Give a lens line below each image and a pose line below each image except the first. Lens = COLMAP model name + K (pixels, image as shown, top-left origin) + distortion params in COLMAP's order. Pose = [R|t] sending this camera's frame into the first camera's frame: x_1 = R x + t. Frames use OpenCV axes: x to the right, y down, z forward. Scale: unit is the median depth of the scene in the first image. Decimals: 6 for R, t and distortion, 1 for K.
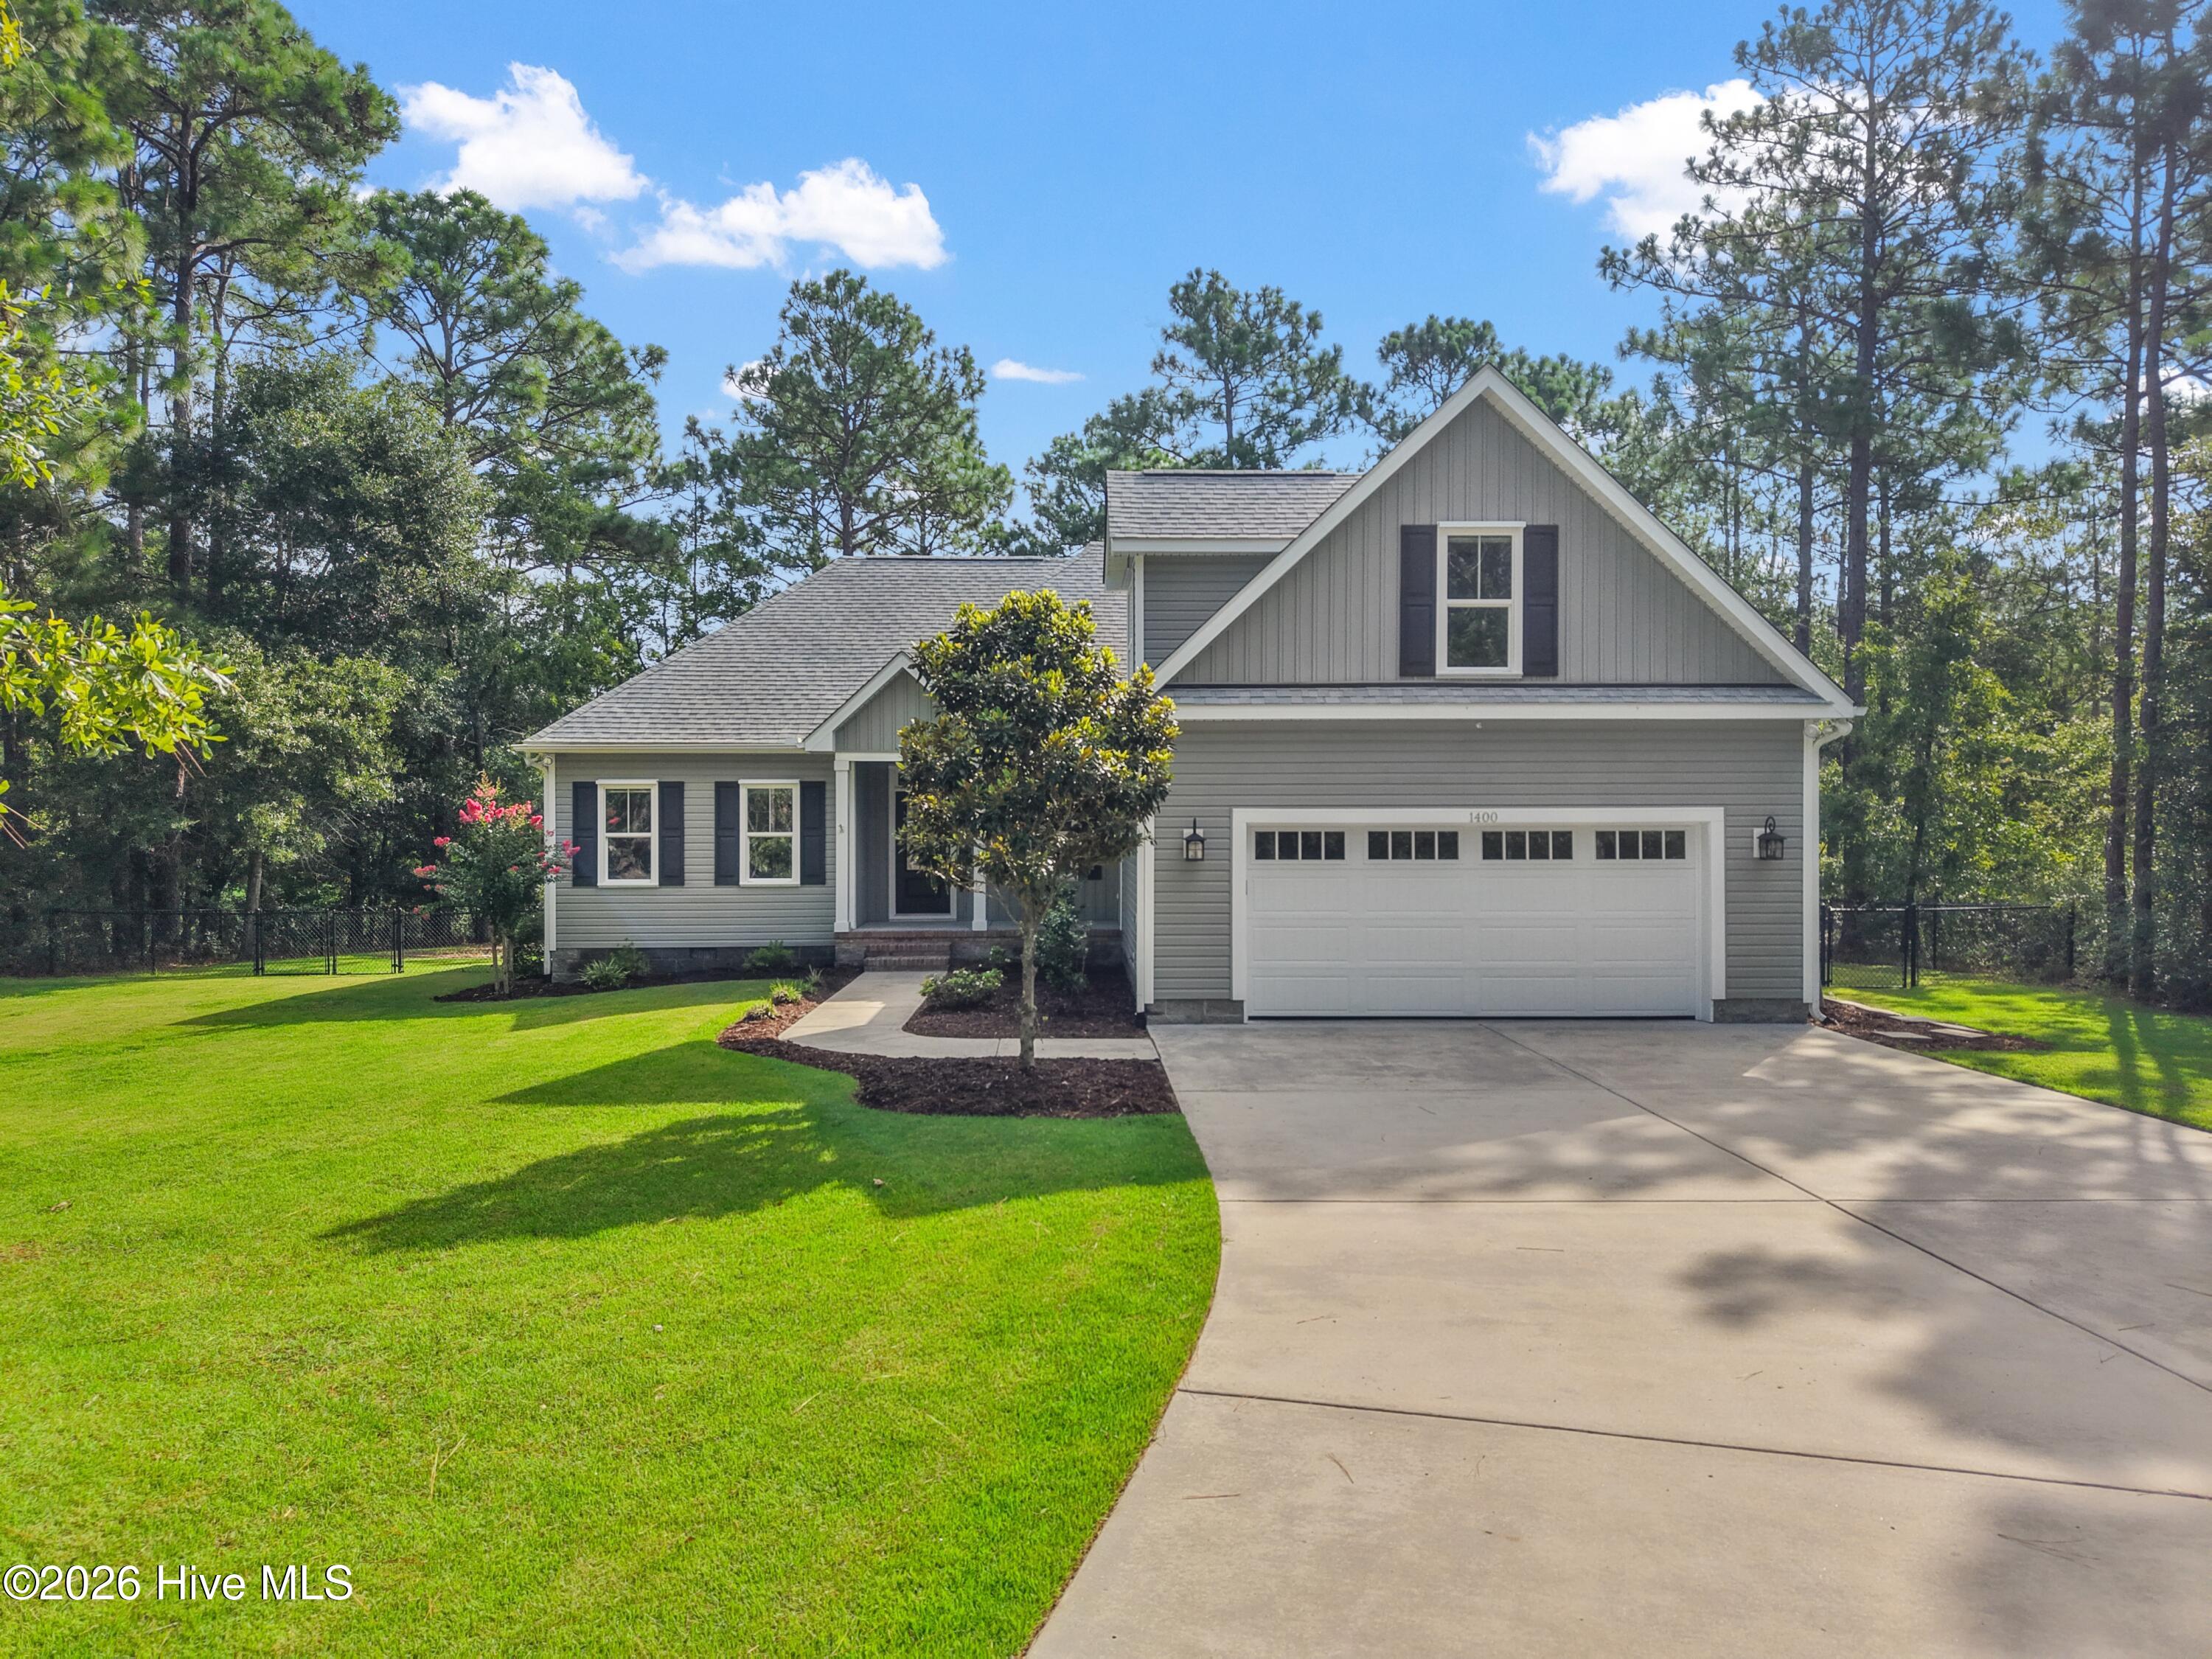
lens RADIAL K [[1504.5, 0, 1106.0], [0, 1504.5, 829.5], [0, 0, 1]] dist [-0.002511, -0.003607]
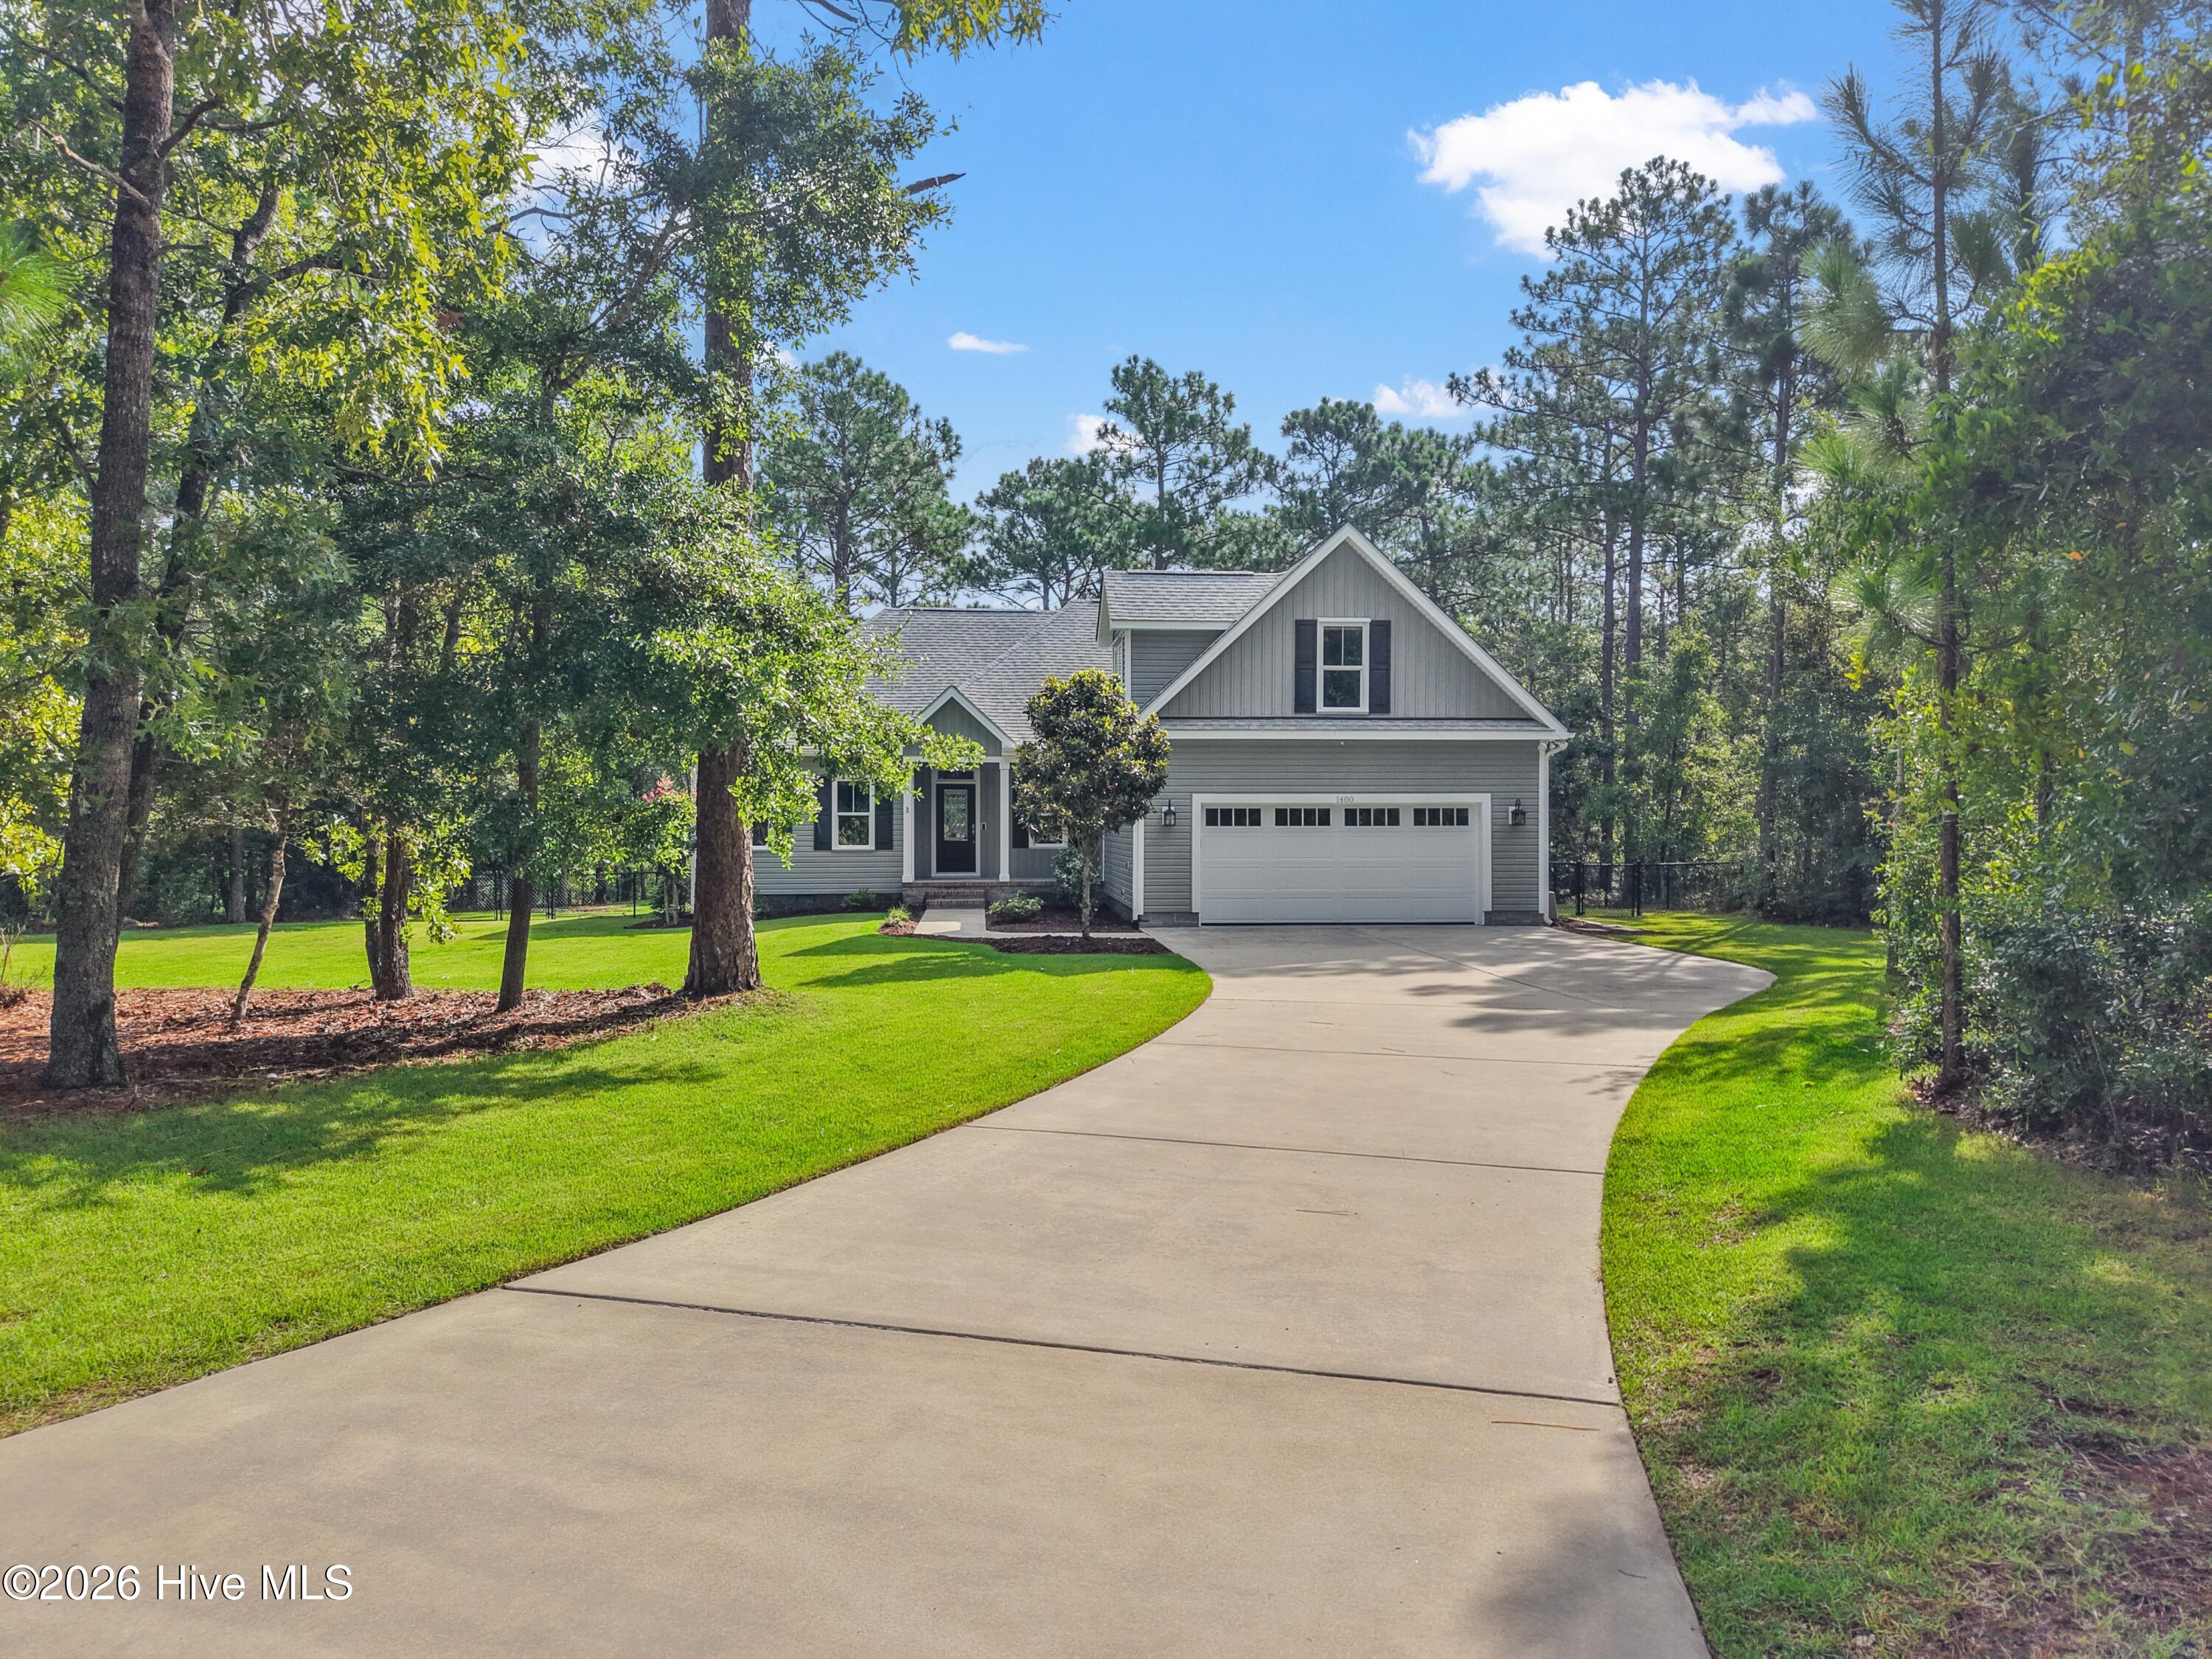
lens RADIAL K [[1570.3, 0, 1106.0], [0, 1570.3, 829.5], [0, 0, 1]] dist [-0.000419, 0.000517]
pose [[0.997673, 0.000559, 0.068183, -0.067466], [-0.000749, 0.999996, 0.002760, 0.010815], [-0.068182, -0.002805, 0.997669, -0.370944]]
